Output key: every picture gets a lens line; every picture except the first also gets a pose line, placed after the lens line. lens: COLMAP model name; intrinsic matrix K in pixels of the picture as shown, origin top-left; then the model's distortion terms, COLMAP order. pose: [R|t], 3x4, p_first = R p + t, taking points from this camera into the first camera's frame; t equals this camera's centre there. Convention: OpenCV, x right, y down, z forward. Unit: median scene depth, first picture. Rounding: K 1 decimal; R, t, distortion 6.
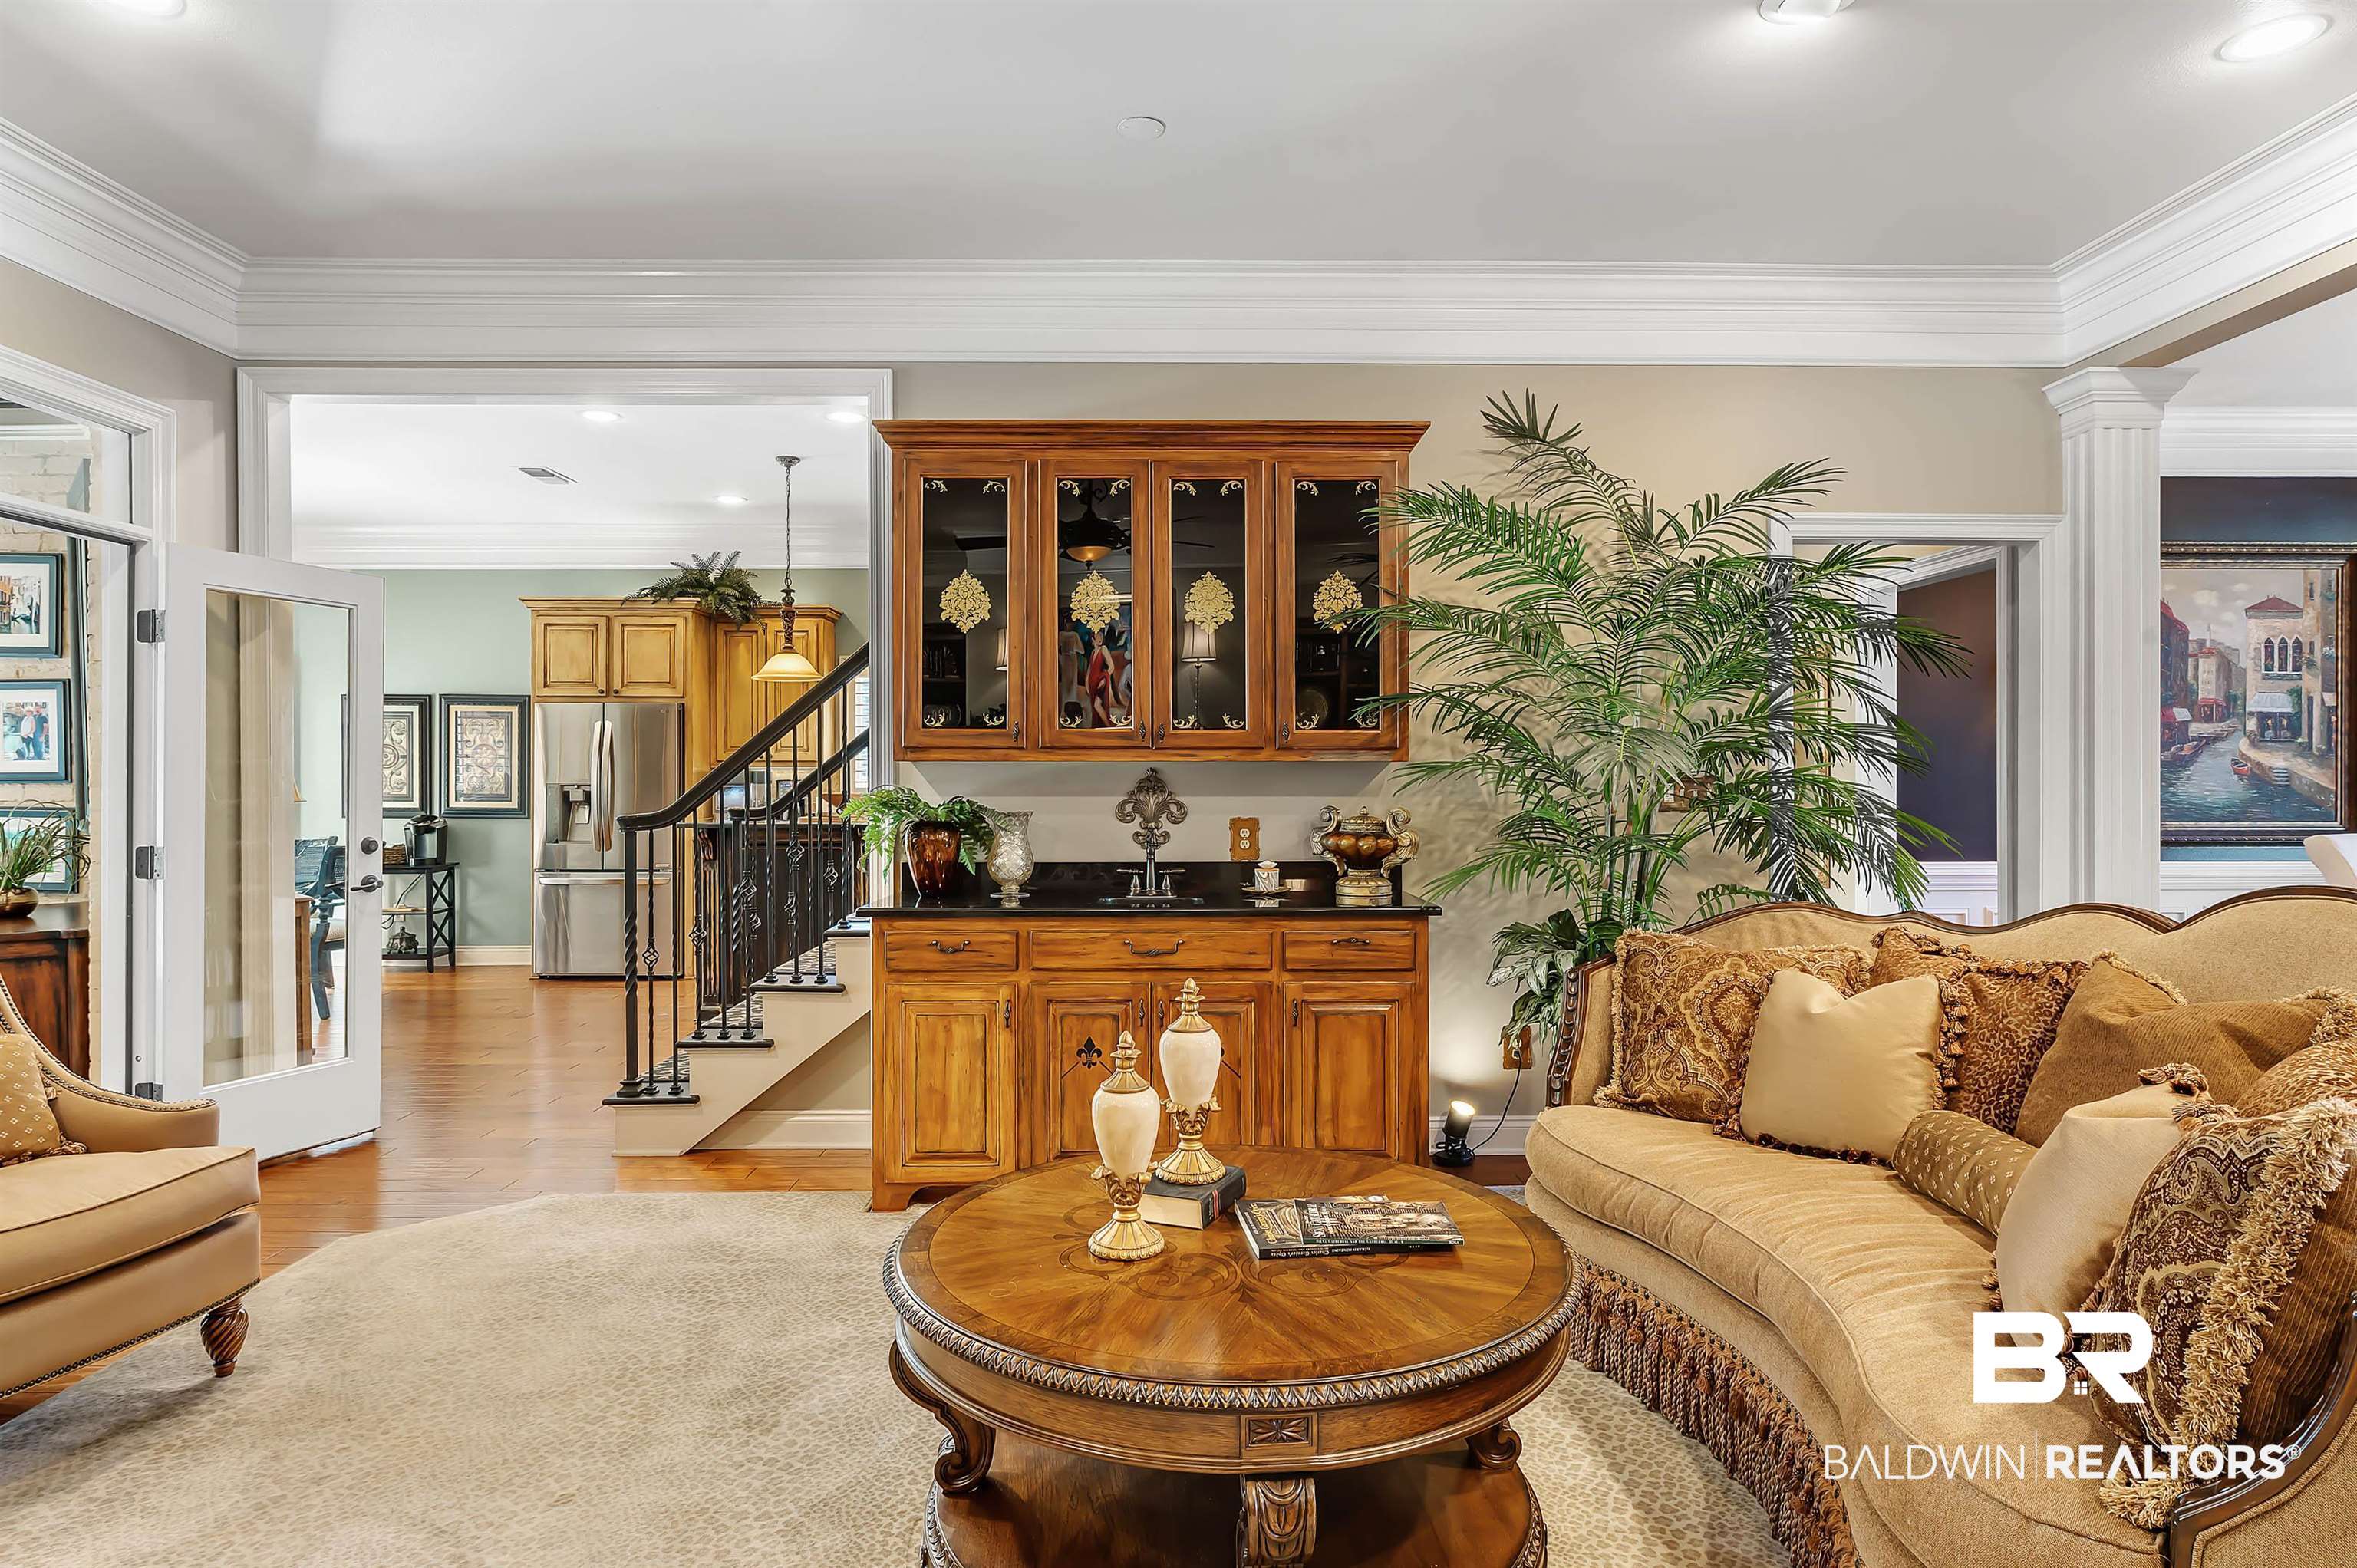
lens RADIAL K [[1273.3, 0, 1184.3], [0, 1273.3, 781.4], [0, 0, 1]] dist [0.001353, 0.000462]
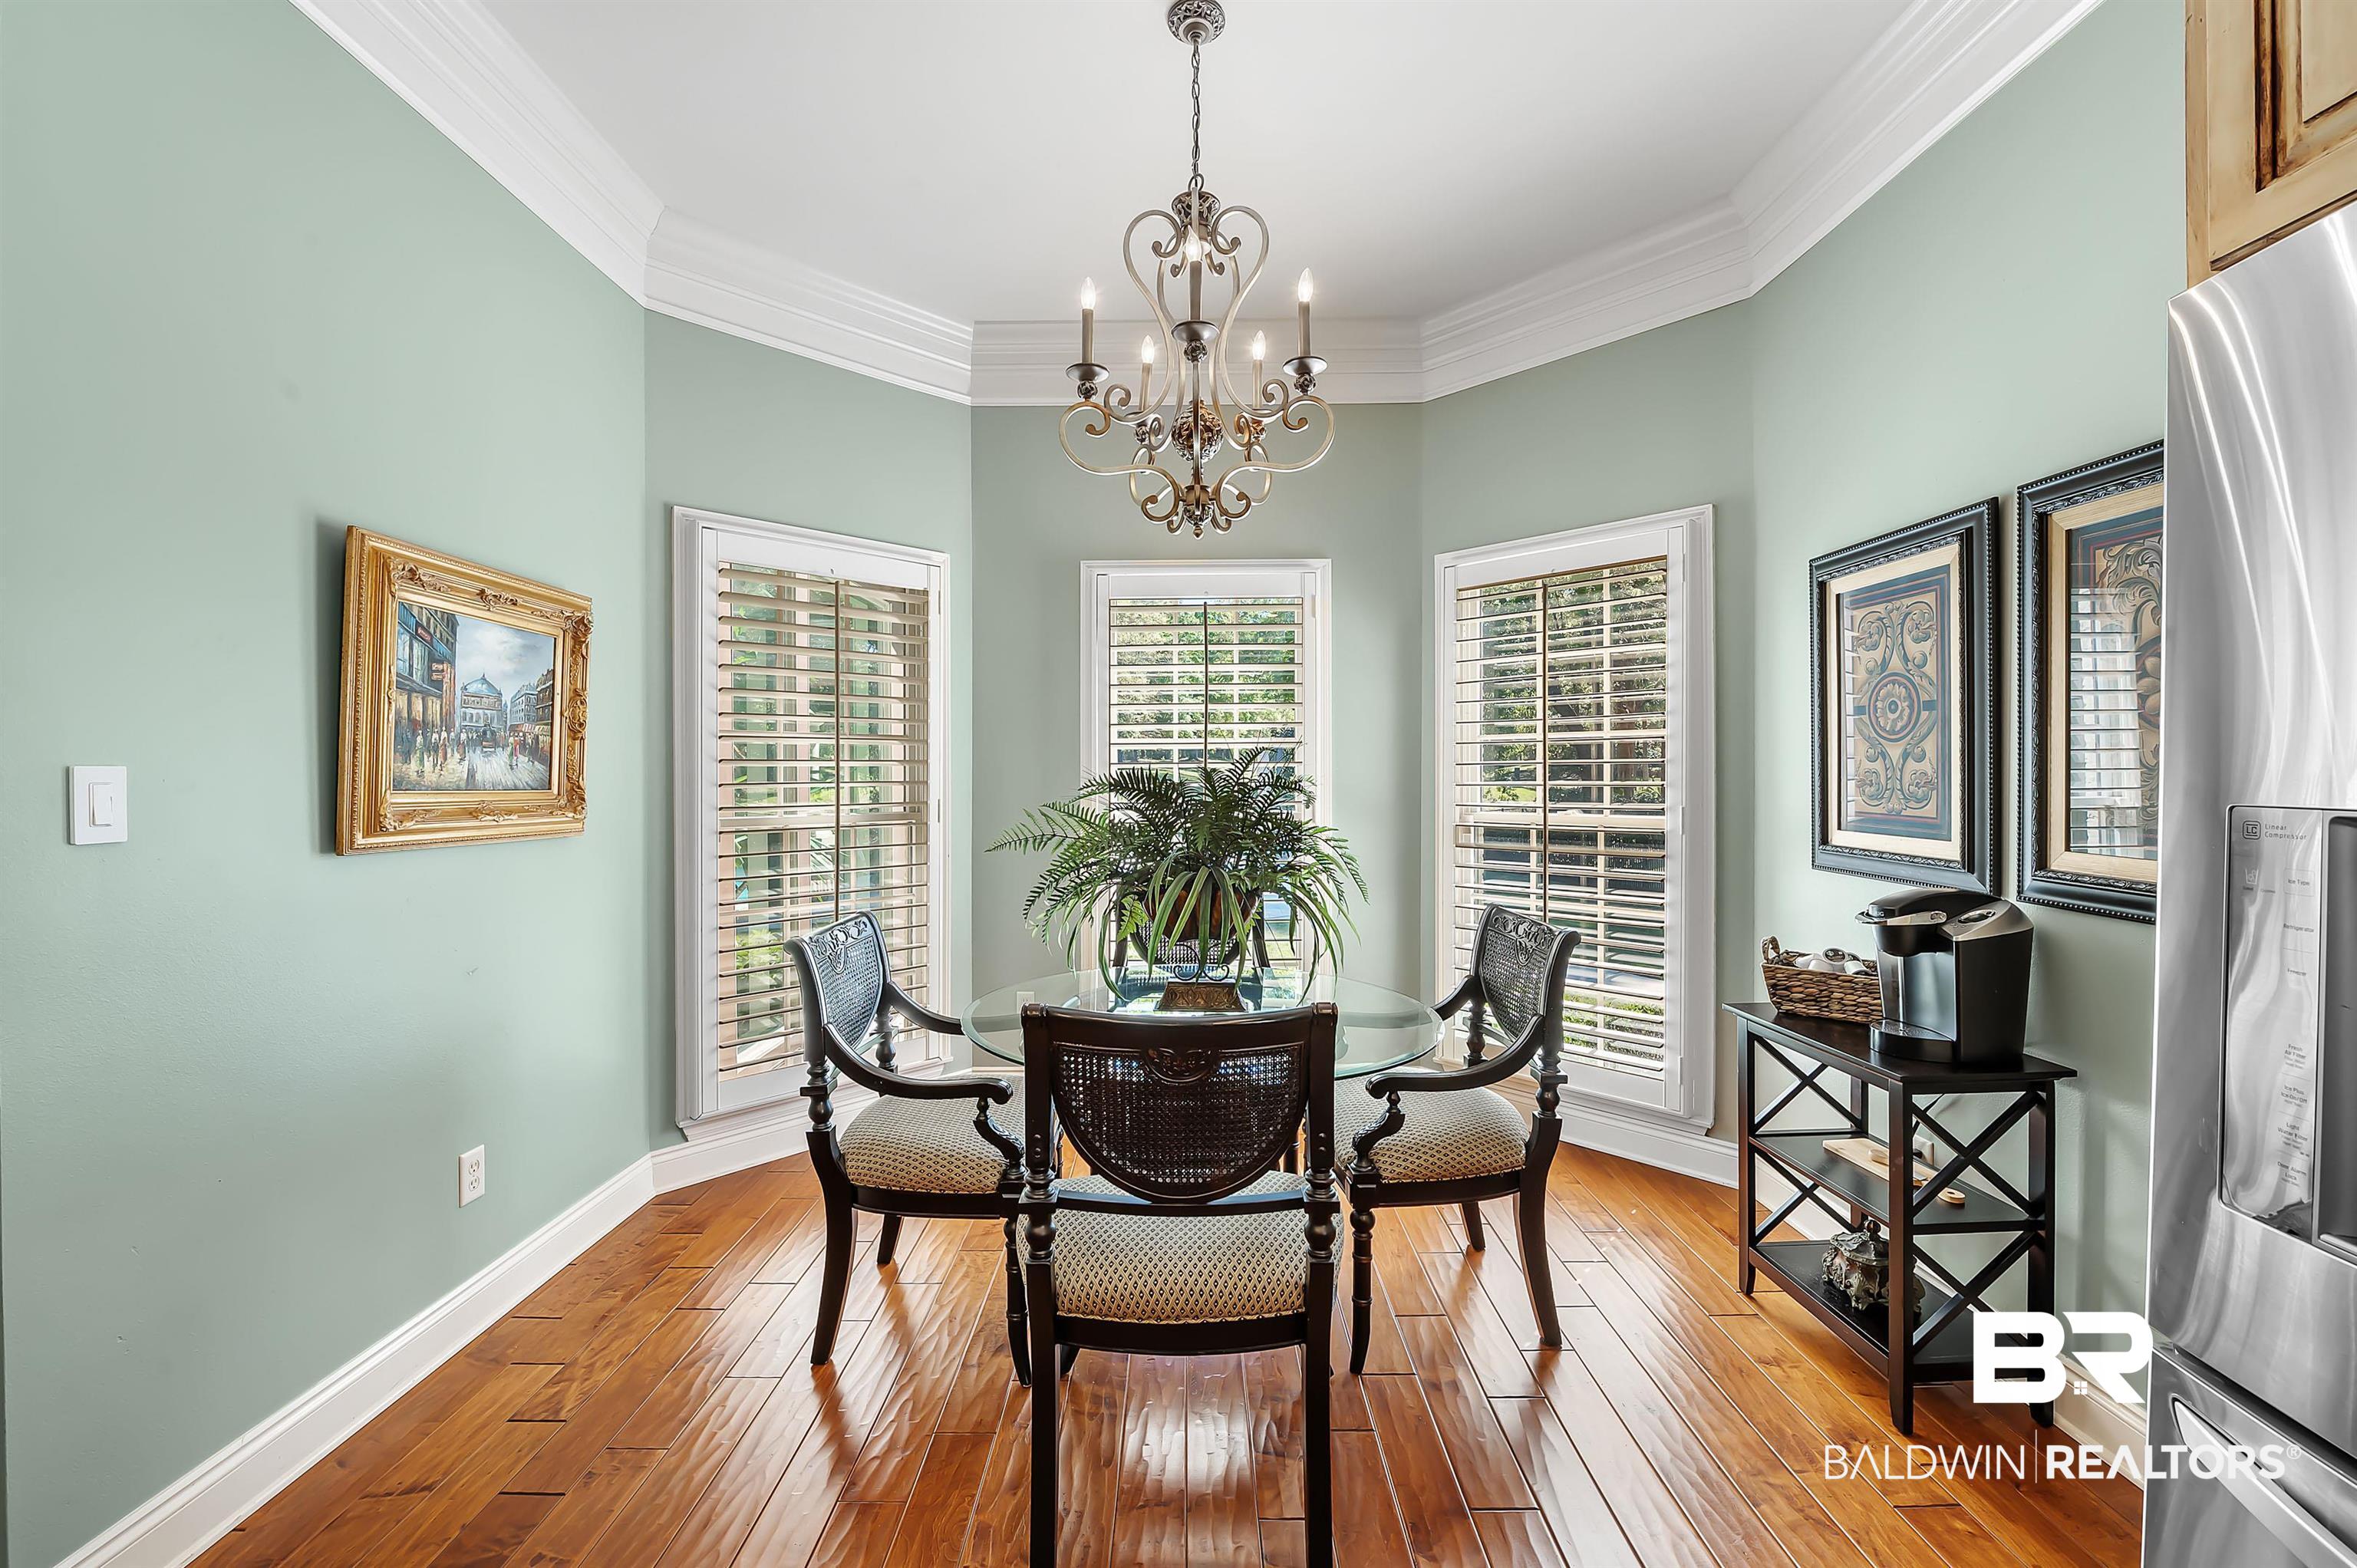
lens RADIAL K [[966.5, 0, 1179.9], [0, 966.5, 780.1], [0, 0, 1]] dist [-0.012145, -0.001890]
pose [[-0.010047, 0.005398, -0.999935, -0.317505], [0.002048, 0.999983, 0.005377, -0.001123], [0.999947, -0.001994, -0.010058, 0.715111]]
